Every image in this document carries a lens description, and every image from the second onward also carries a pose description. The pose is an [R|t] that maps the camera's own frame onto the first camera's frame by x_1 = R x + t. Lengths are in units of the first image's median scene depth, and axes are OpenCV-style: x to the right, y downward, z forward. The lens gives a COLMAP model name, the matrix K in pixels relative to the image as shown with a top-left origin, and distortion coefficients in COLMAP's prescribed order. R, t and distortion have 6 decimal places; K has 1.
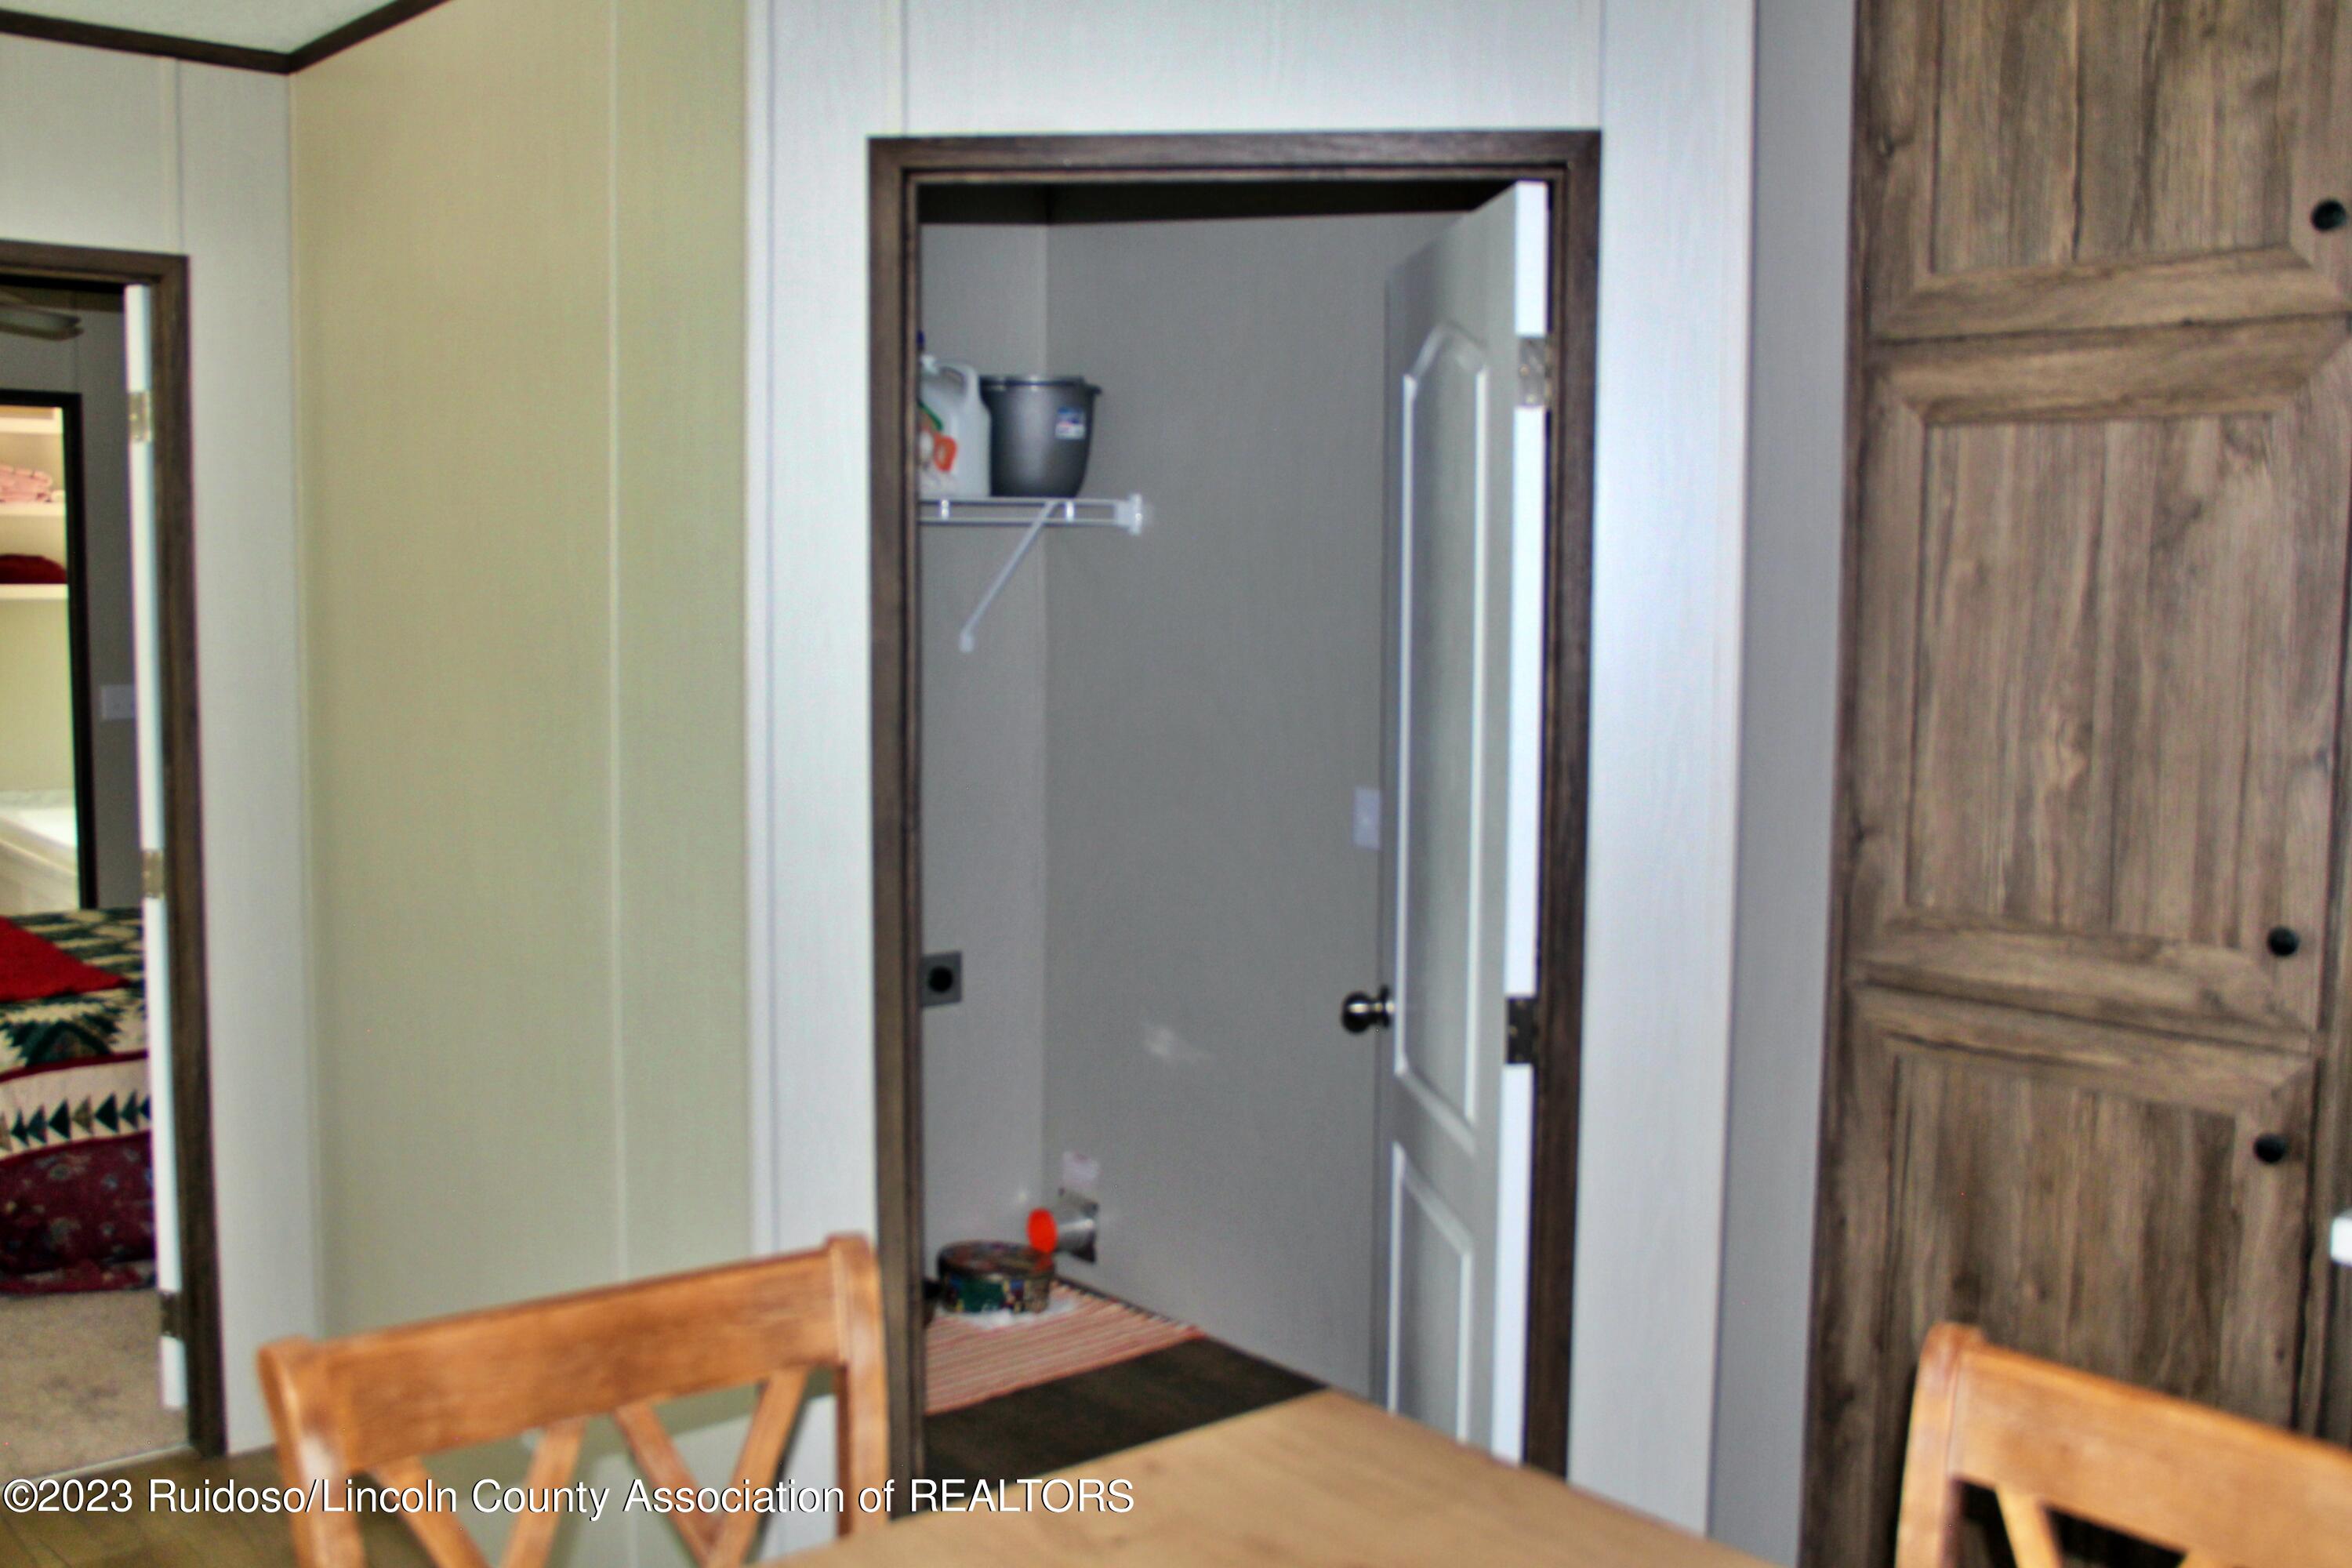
lens RADIAL K [[2216.1, 0, 1134.9], [0, 2216.1, 794.4], [0, 0, 1]] dist [-0.135681, 0.224305]
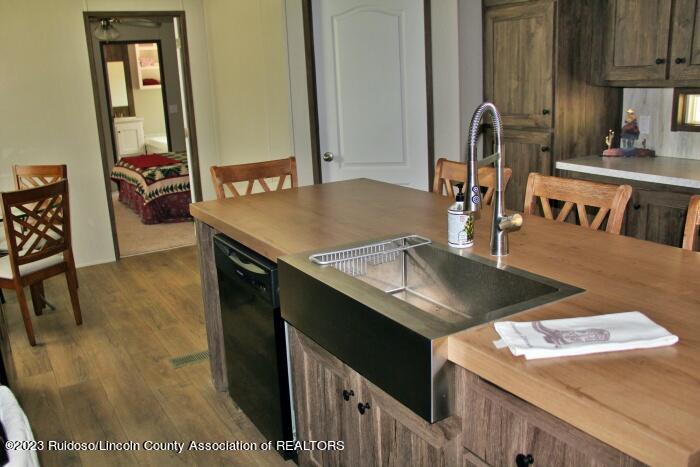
lens RADIAL K [[637.7, 0, 341.4], [0, 637.7, 233.5], [0, 0, 1]] dist [-0.162751, 0.219505]
pose [[0.984027, -0.017235, -0.177181, 0.177766], [0.043136, 0.988726, 0.143391, 0.075807], [0.172712, -0.148744, 0.973676, -0.442513]]
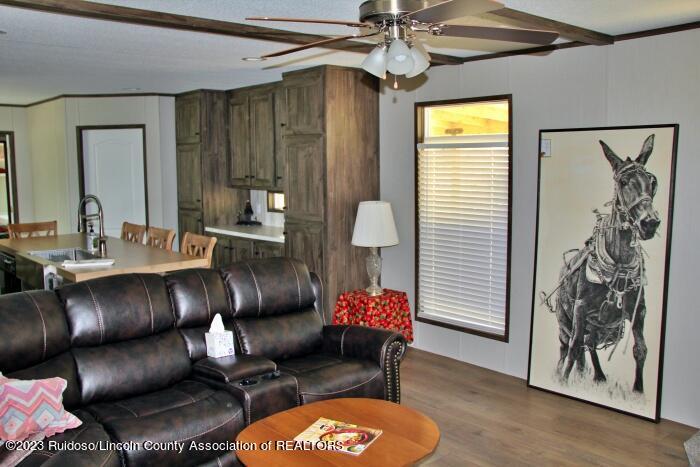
lens RADIAL K [[637.7, 0, 341.4], [0, 637.7, 233.5], [0, 0, 1]] dist [-0.162751, 0.219505]
pose [[0.999612, -0.016580, 0.022392, 0.708719], [0.016513, 0.999859, 0.003168, 0.141255], [-0.022442, -0.002797, 0.999744, -1.299194]]
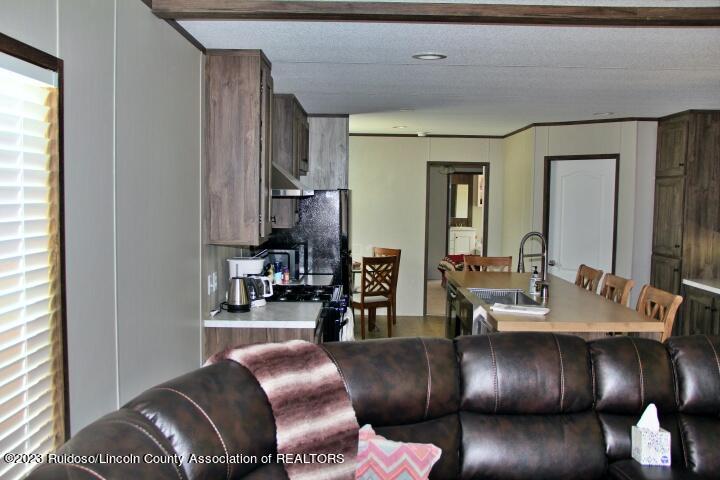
lens RADIAL K [[655.9, 0, 351.1], [0, 655.9, 240.0], [0, 0, 1]] dist [-0.162751, 0.219505]
pose [[0.754573, 0.047493, -0.654495, 0.745993], [-0.078953, 0.996703, -0.018700, 0.119082], [0.651449, 0.065785, 0.755835, -1.101454]]
